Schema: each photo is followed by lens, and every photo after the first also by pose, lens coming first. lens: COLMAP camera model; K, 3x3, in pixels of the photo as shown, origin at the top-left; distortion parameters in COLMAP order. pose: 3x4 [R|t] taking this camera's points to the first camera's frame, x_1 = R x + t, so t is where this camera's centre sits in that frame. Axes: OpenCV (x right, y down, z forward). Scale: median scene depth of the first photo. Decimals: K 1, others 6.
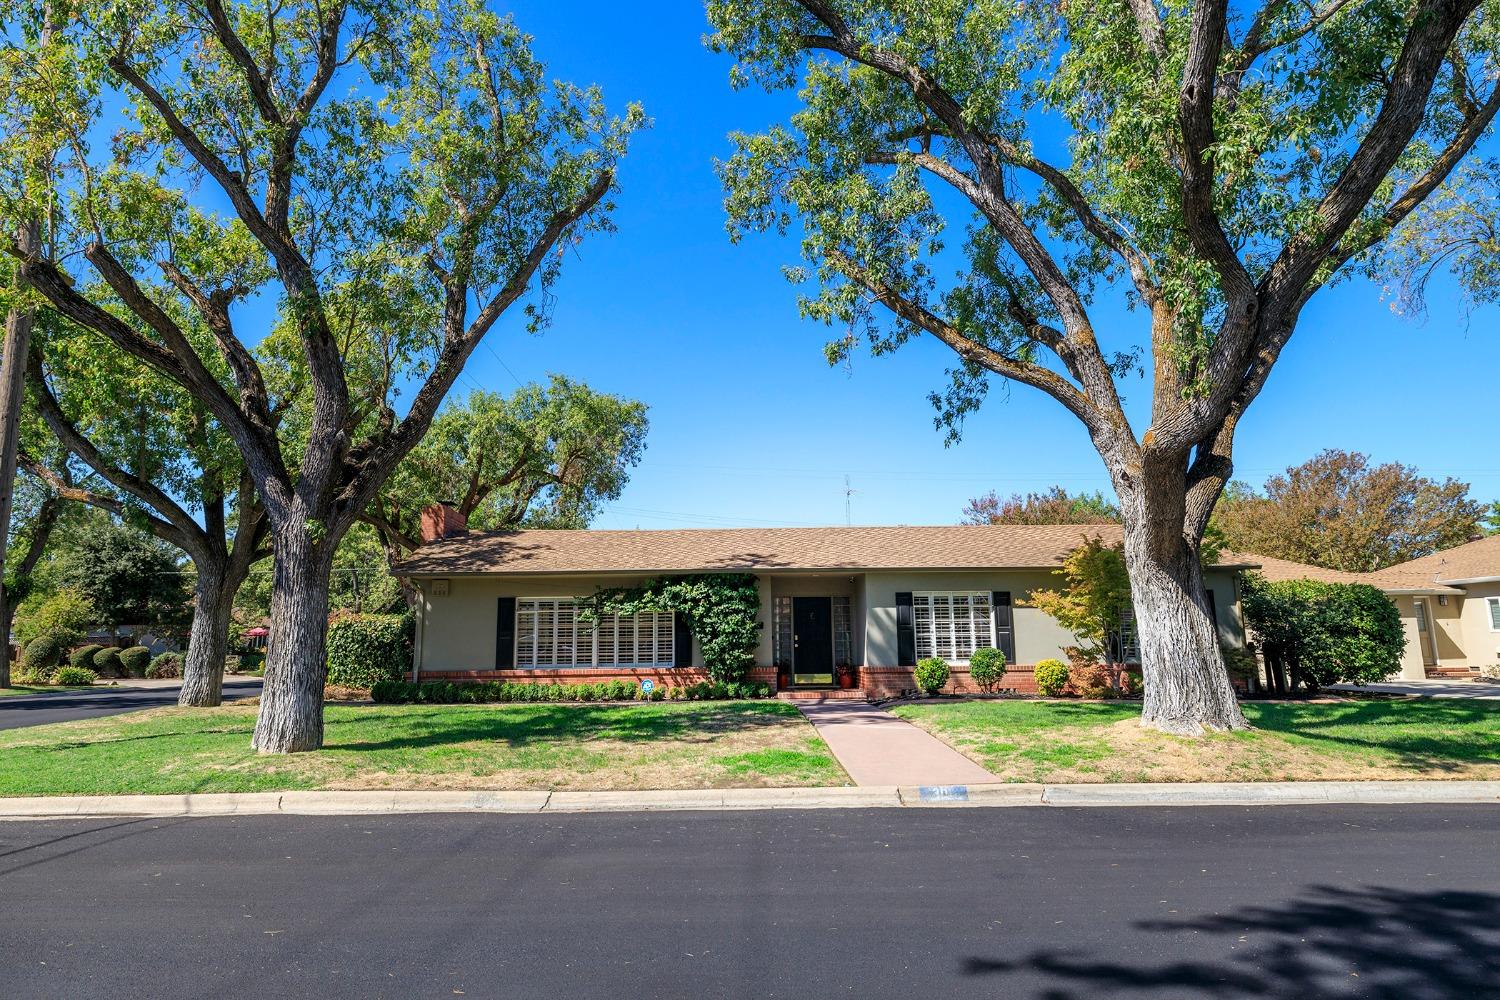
lens RADIAL K [[848.2, 0, 750.0], [0, 848.2, 500.0], [0, 0, 1]] dist [0.000971, 0.000816]
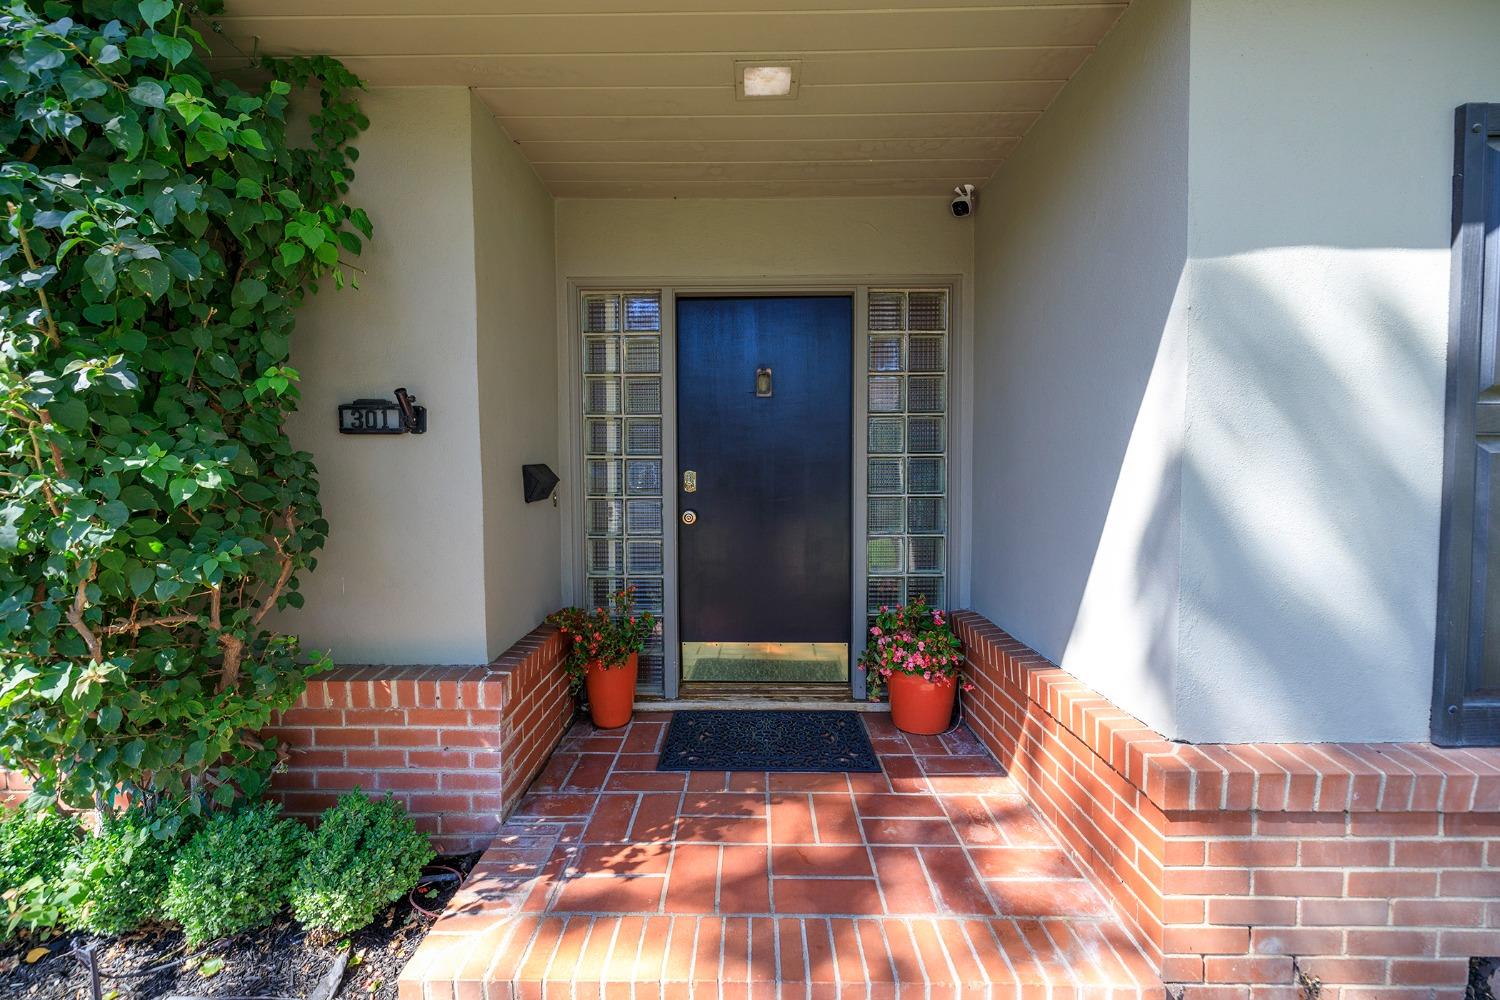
lens RADIAL K [[644.0, 0, 750.0], [0, 644.0, 500.0], [0, 0, 1]] dist [0.001405, 0.000211]
pose [[0.999138, 0.008030, -0.040732, 0.082525], [0.001017, 0.976089, 0.217369, 0.141174], [0.041503, -0.217223, 0.975239, 0.903596]]
